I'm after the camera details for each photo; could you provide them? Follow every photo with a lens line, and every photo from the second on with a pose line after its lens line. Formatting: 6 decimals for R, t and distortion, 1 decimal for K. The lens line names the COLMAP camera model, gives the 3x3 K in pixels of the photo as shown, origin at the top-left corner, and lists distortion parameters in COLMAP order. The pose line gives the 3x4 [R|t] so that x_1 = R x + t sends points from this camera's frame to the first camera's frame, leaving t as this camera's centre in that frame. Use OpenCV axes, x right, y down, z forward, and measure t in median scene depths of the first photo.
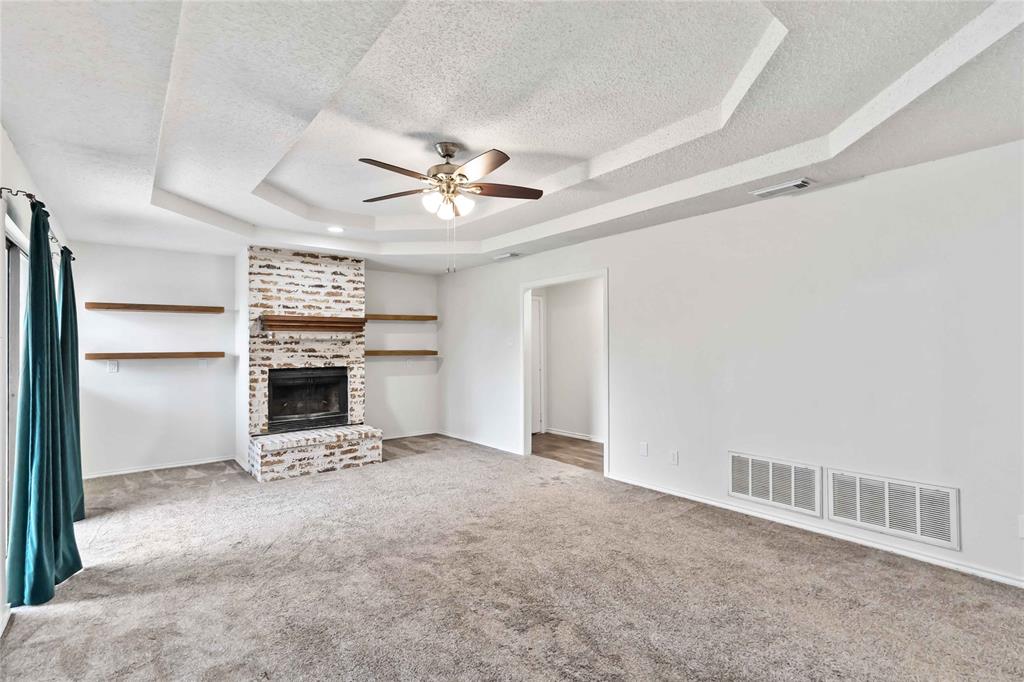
lens RADIAL K [[478.1, 0, 506.4], [0, 478.1, 341.1], [0, 0, 1]] dist [-0.002514, 0.001086]
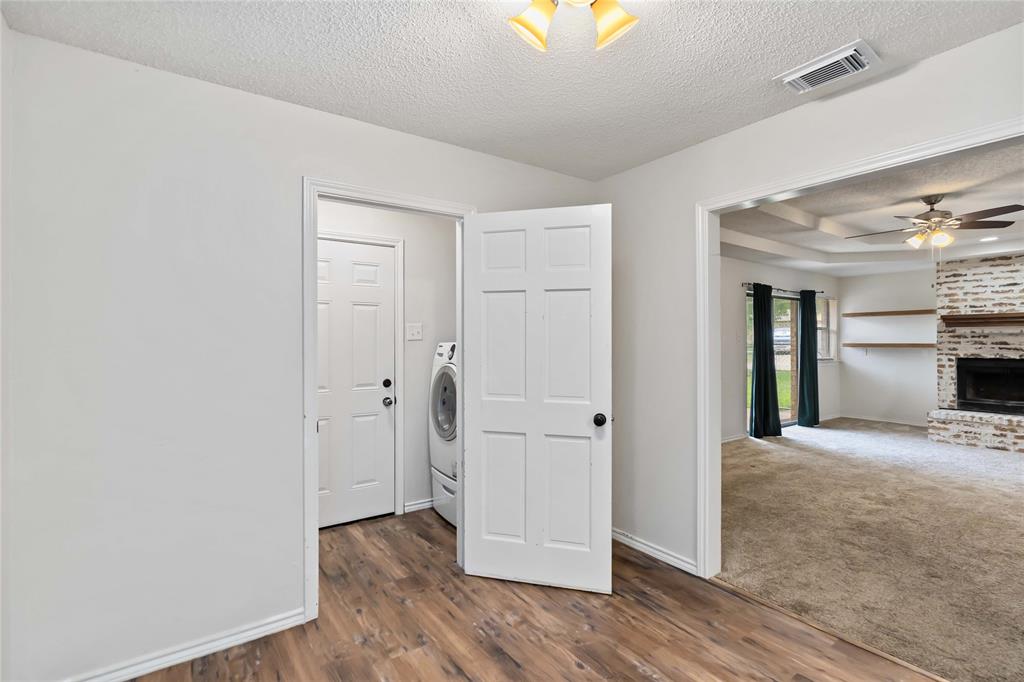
lens RADIAL K [[471.0, 0, 506.5], [0, 471.0, 335.6], [0, 0, 1]] dist [-0.002439, 0.000830]
pose [[-0.061499, -0.005951, -0.998089, 0.803698], [0.010052, 0.999928, -0.006582, -0.003027], [0.998057, -0.010438, -0.061435, -0.095256]]
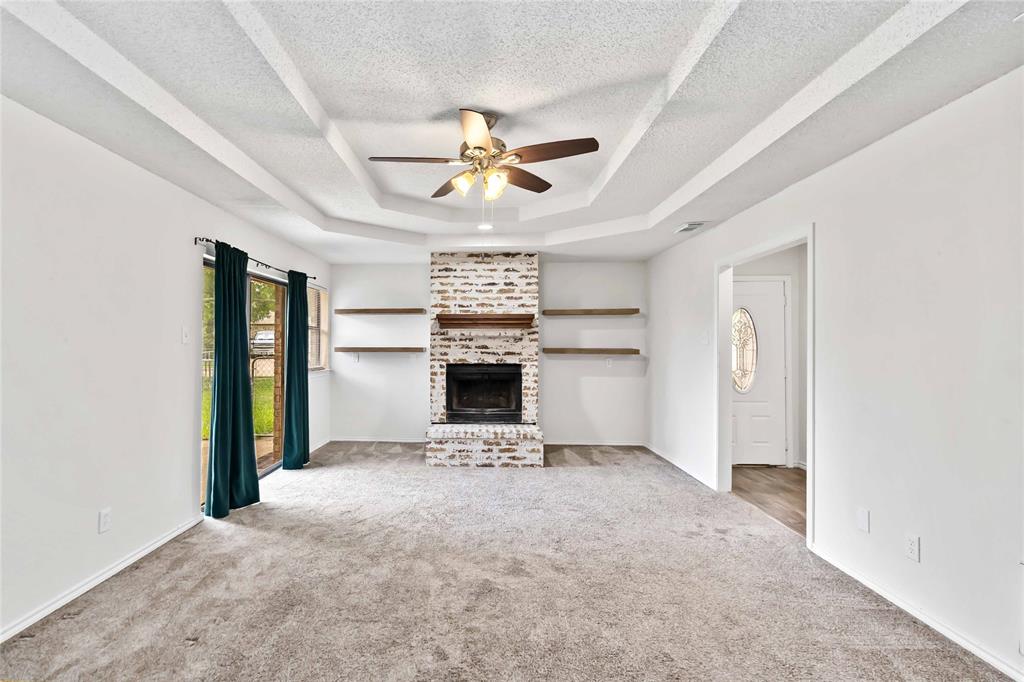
lens RADIAL K [[493.5, 0, 455.9], [0, 493.5, 336.8], [0, 0, 1]] dist [-0.020188, 0.013558]
pose [[0.743812, -0.002634, -0.668384, 0.272900], [0.000718, 0.999995, -0.003142, 0.000667], [0.668389, 0.001857, 0.743810, 0.177519]]
